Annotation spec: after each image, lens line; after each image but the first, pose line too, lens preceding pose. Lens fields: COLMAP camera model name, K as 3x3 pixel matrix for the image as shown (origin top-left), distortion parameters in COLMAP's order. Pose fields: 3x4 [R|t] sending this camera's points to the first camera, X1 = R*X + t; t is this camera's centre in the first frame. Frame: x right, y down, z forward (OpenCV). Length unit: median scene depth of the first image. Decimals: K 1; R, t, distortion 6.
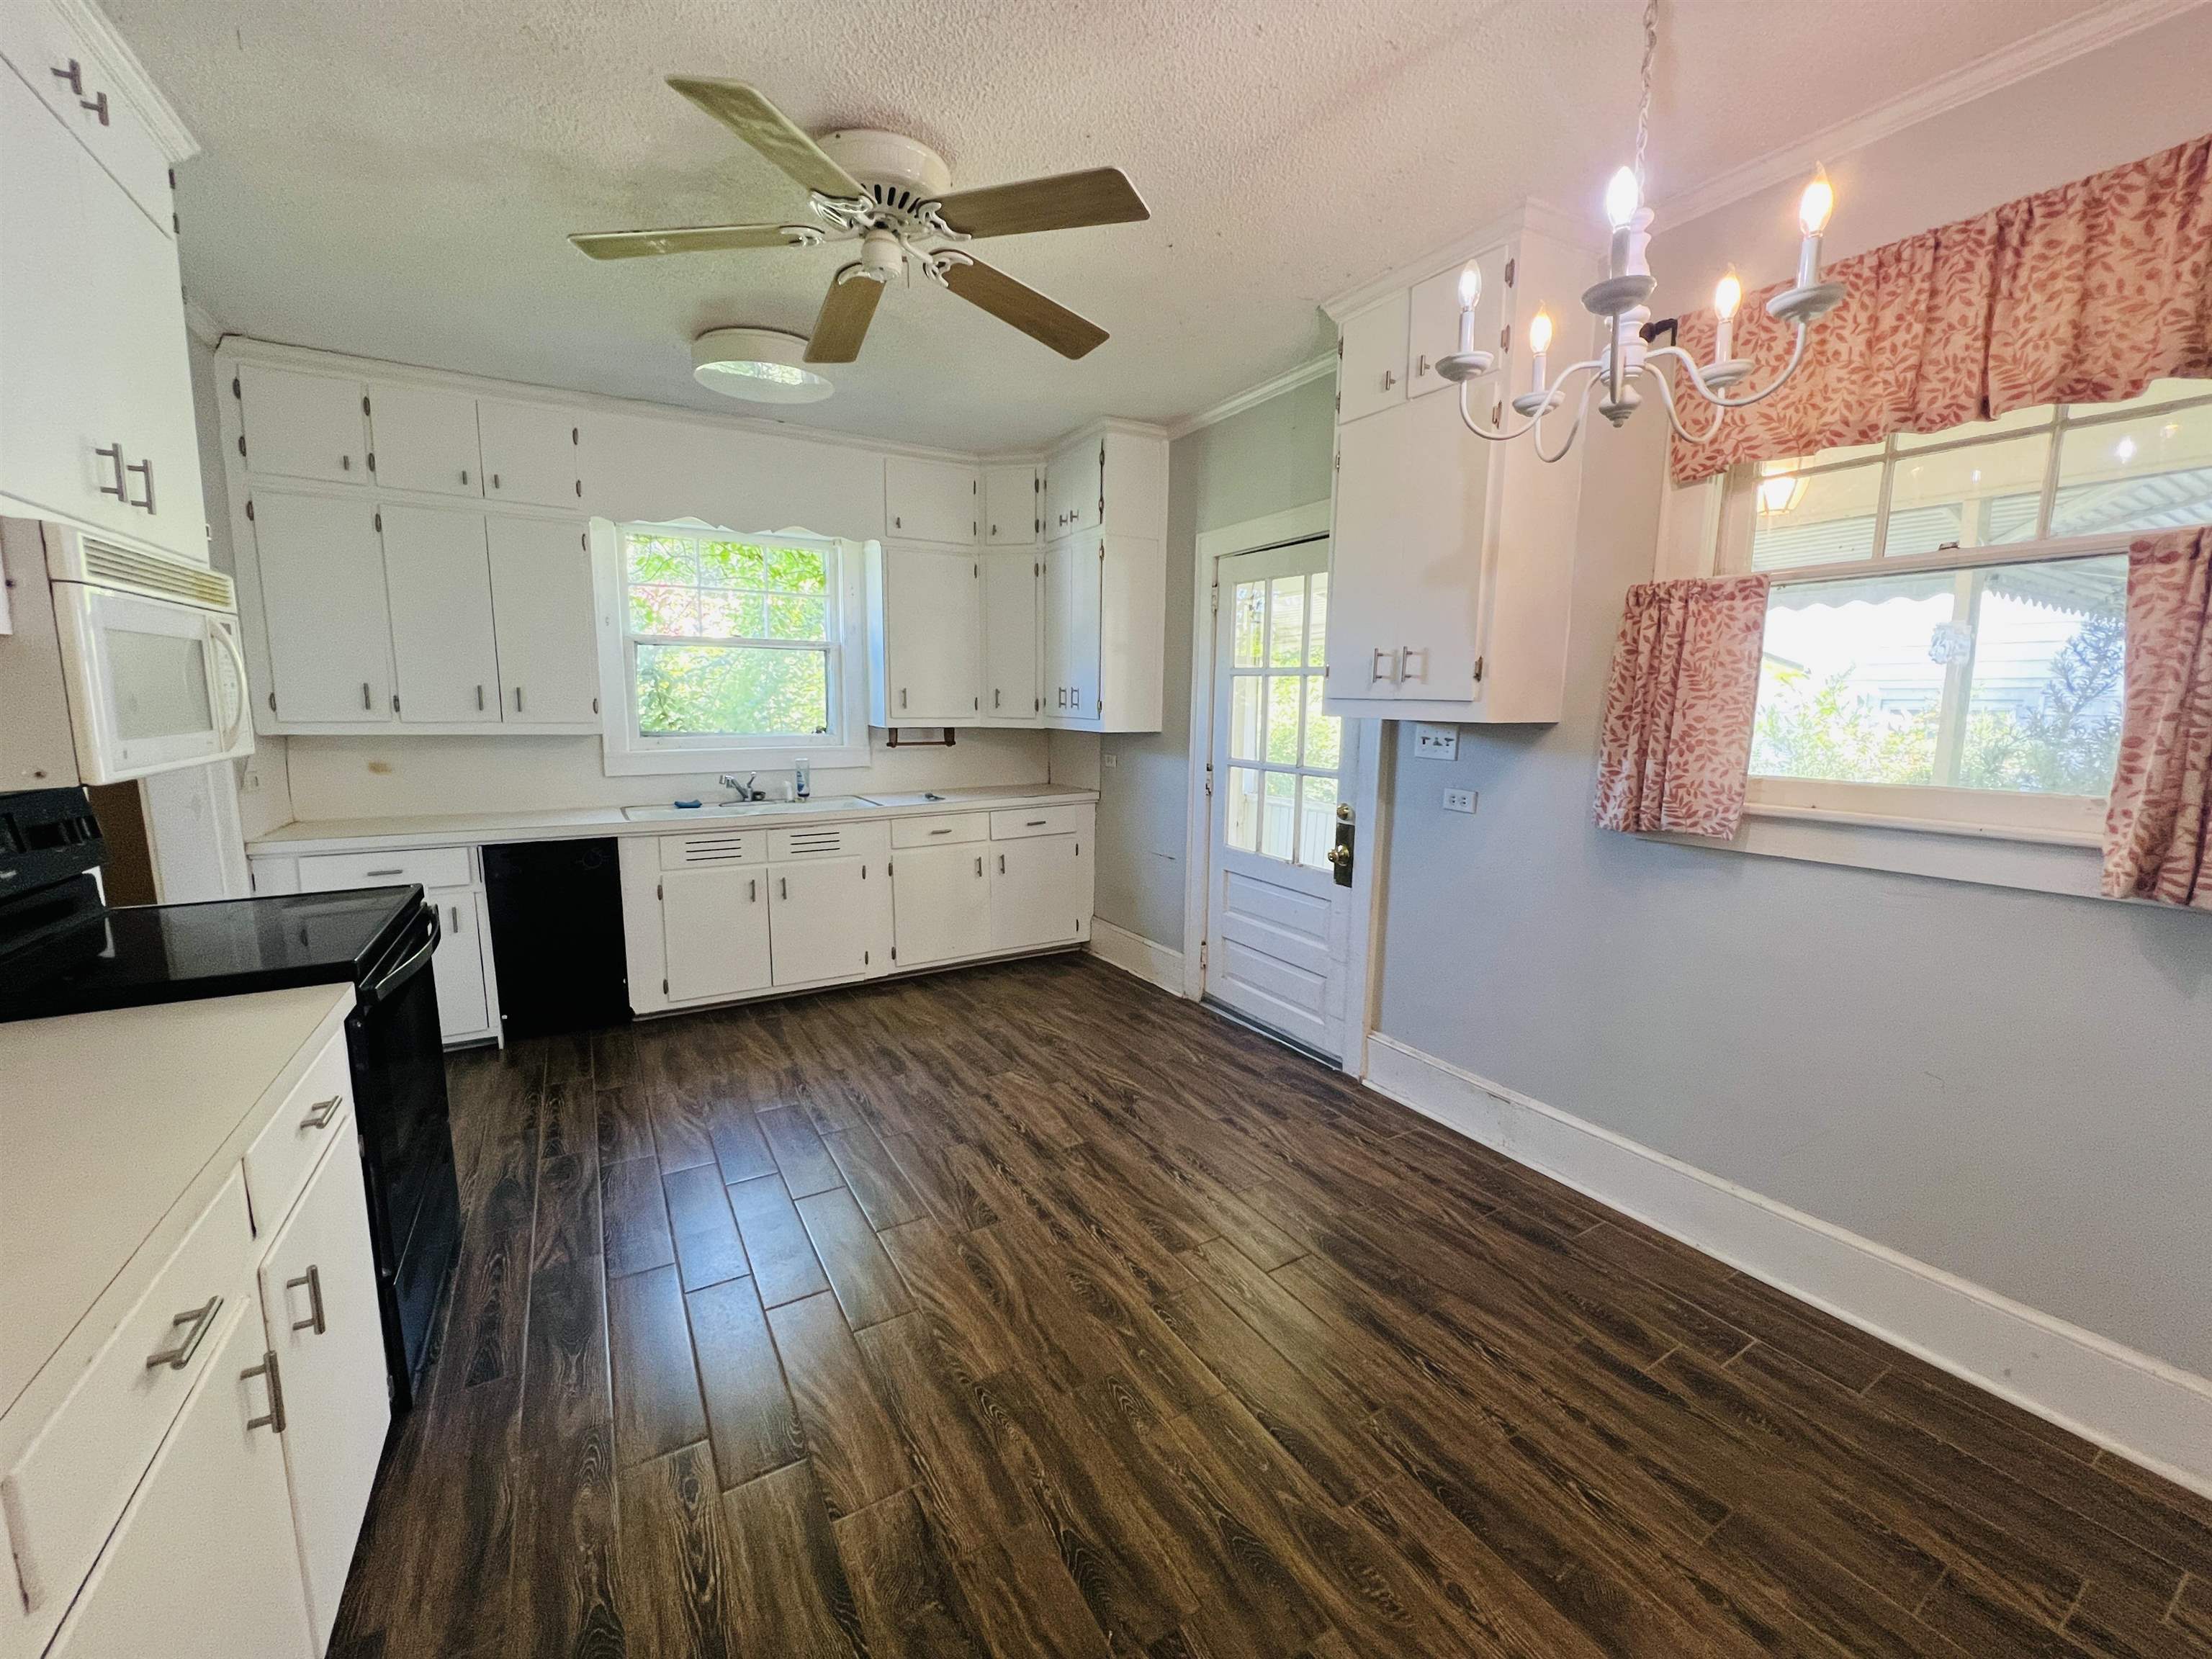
lens RADIAL K [[883.8, 0, 1099.0], [0, 883.8, 819.8], [0, 0, 1]] dist [-0.004596, 0.000957]
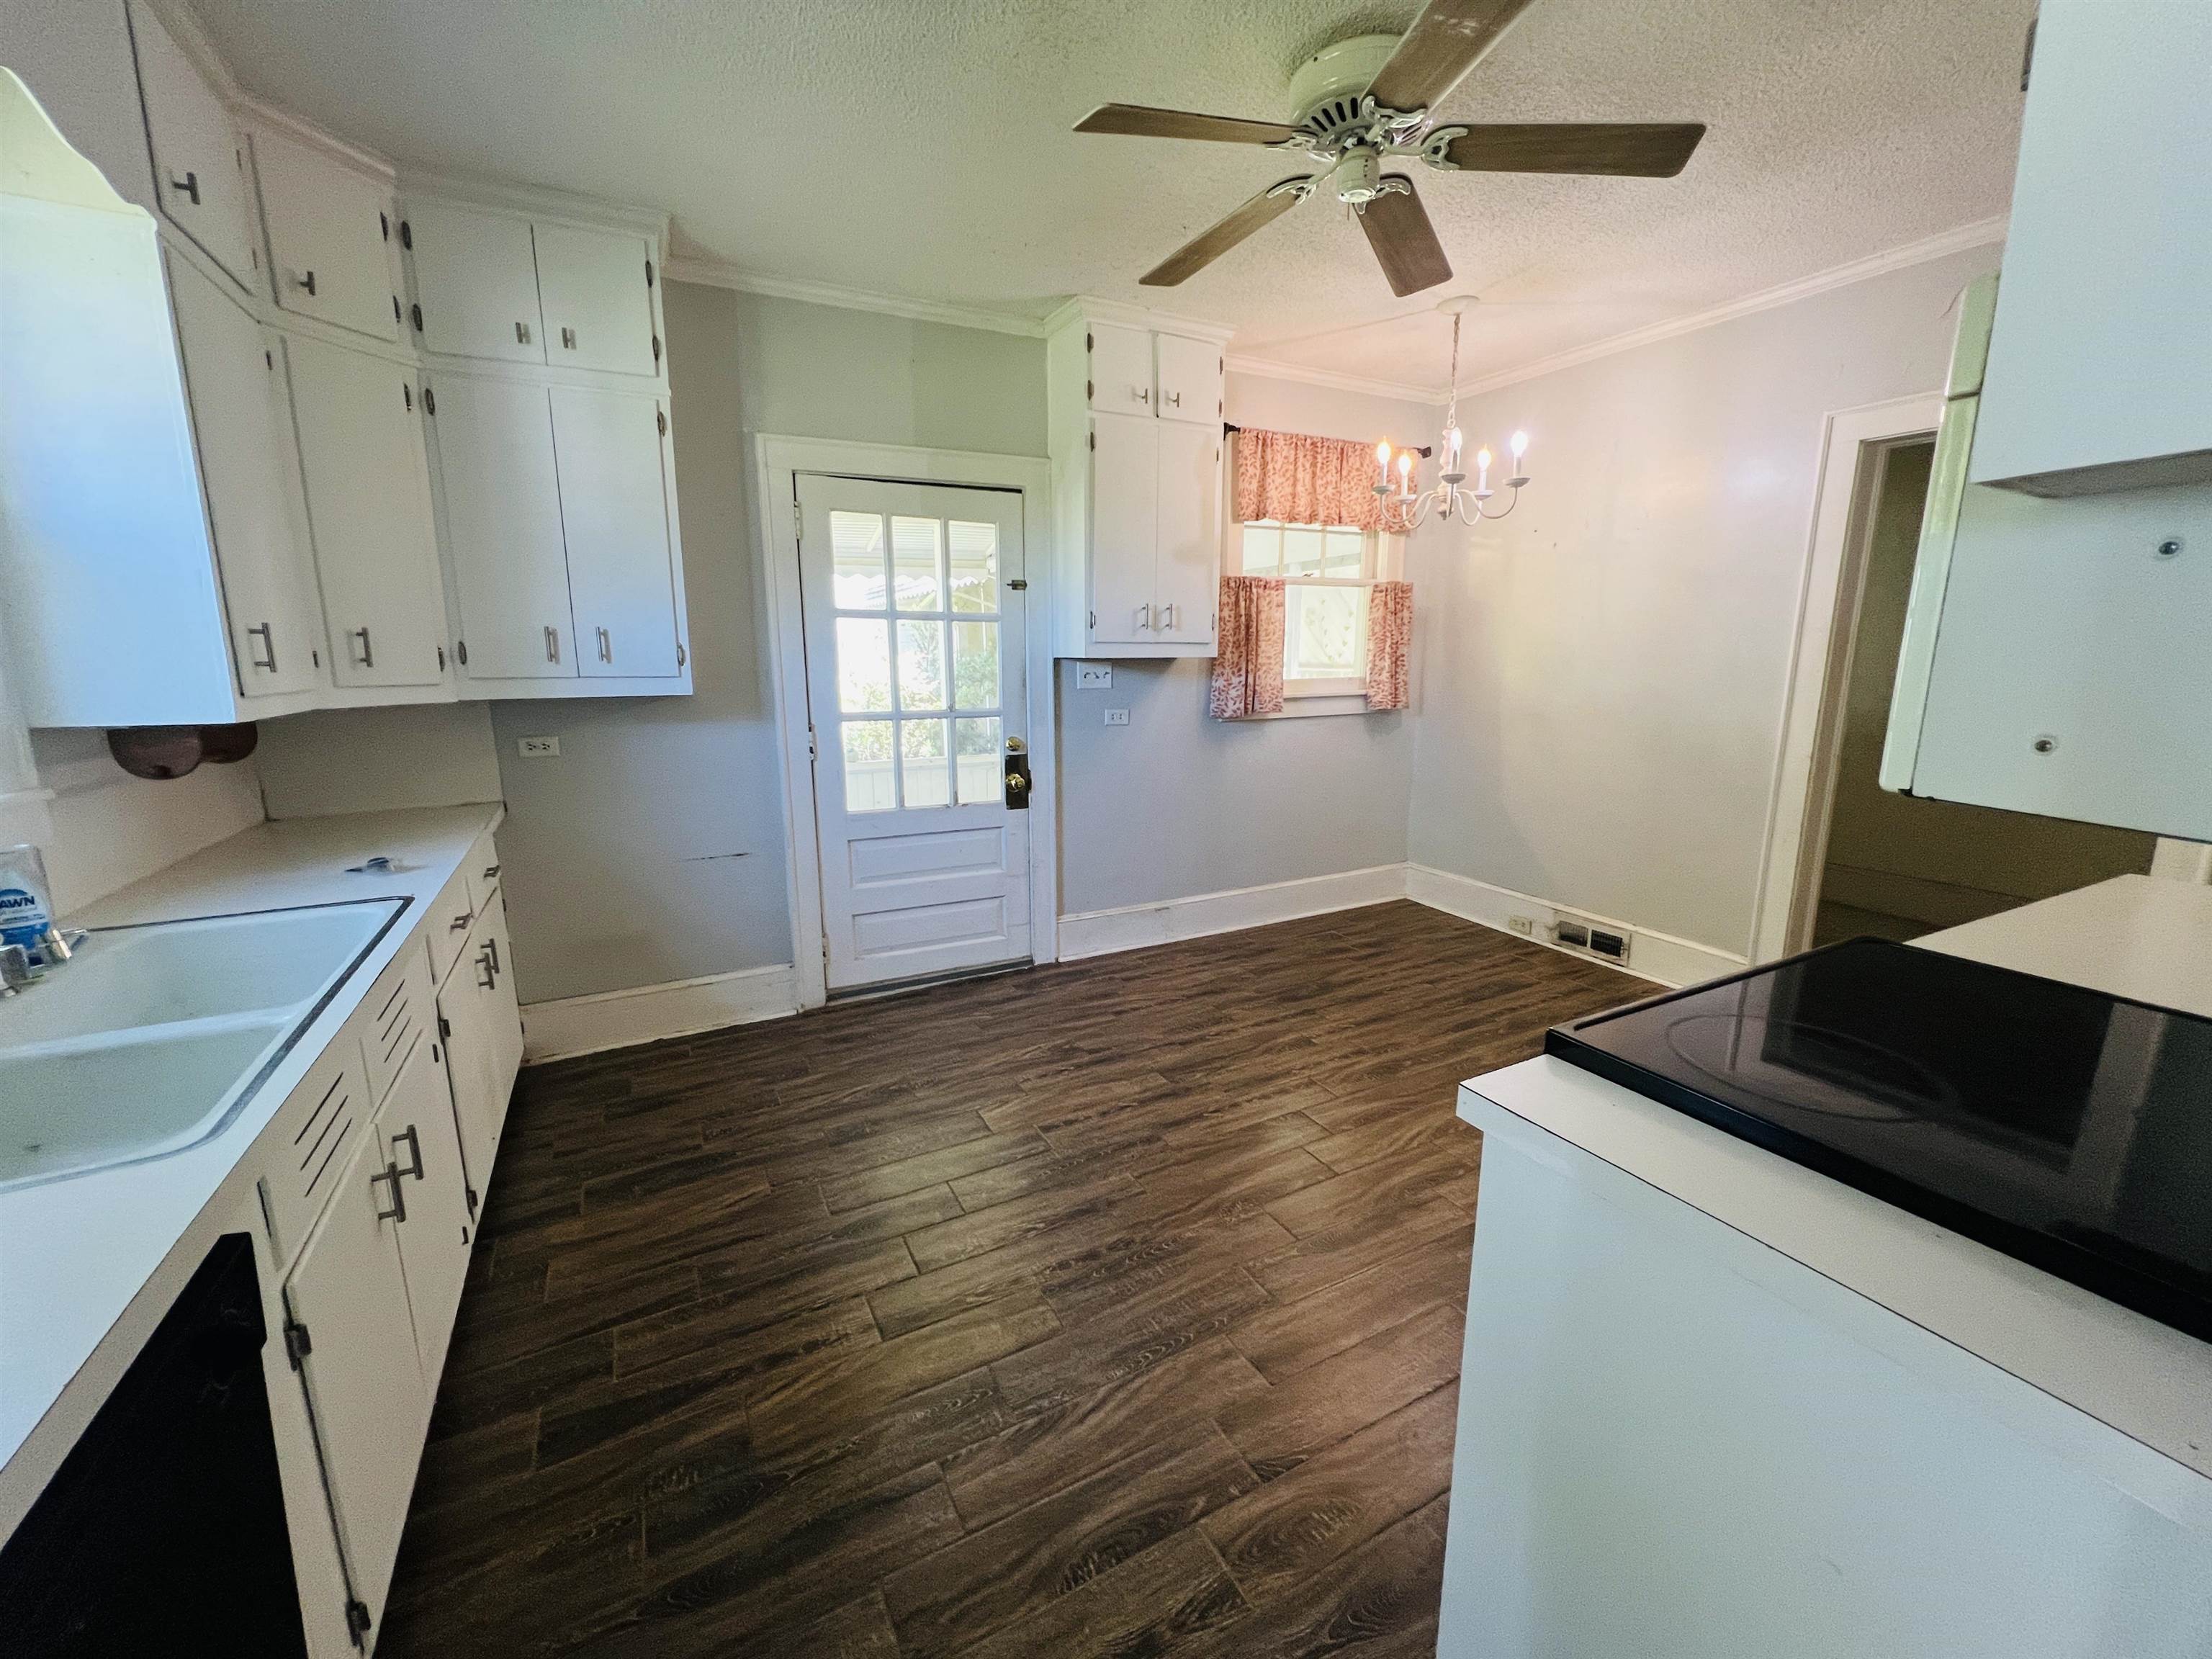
lens RADIAL K [[883.8, 0, 1097.0], [0, 883.8, 819.7], [0, 0, 1]] dist [-0.004596, 0.000957]
pose [[0.055171, -0.197760, 0.978697, -0.952816], [0.142709, 0.971688, 0.188299, -0.127622], [-0.988226, 0.129280, 0.081831, 0.920813]]
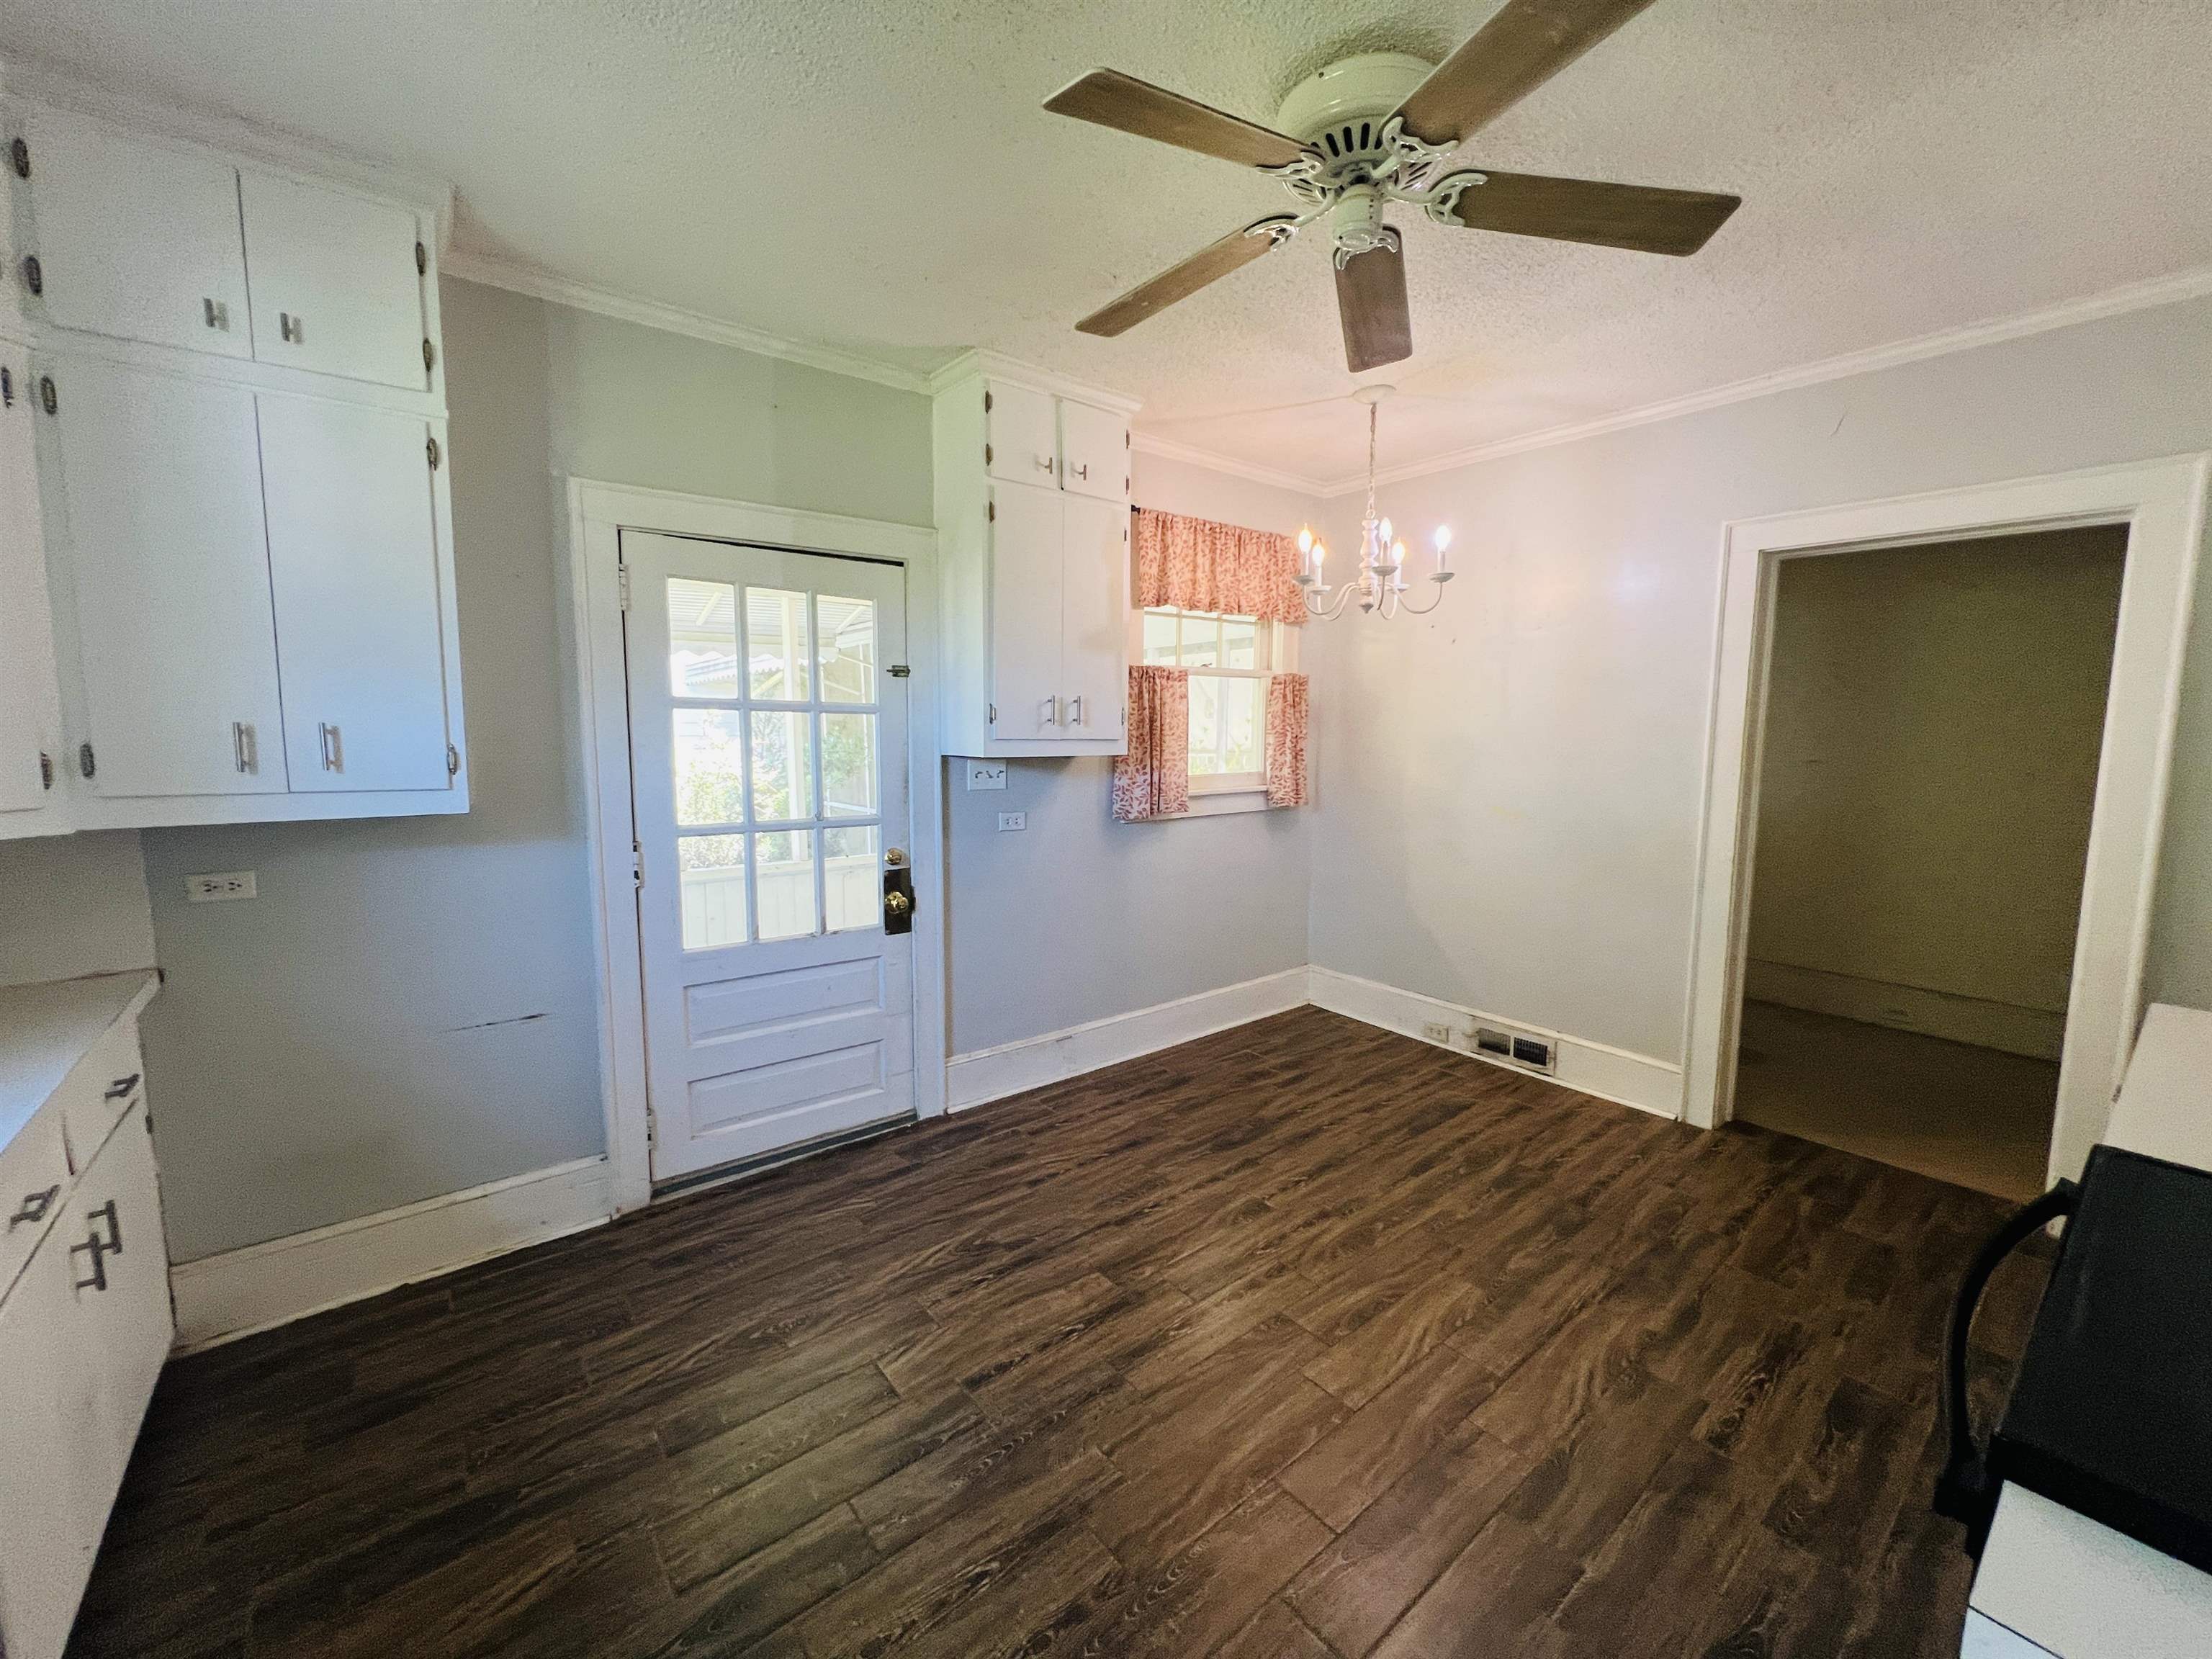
lens RADIAL K [[883.8, 0, 1098.1], [0, 883.8, 820.3], [0, 0, 1]] dist [-0.004596, 0.000957]
pose [[-0.136851, -0.114047, 0.984005, -0.771347], [0.131804, 0.982422, 0.132194, -0.163431], [-0.981784, 0.147787, -0.119414, 1.008818]]
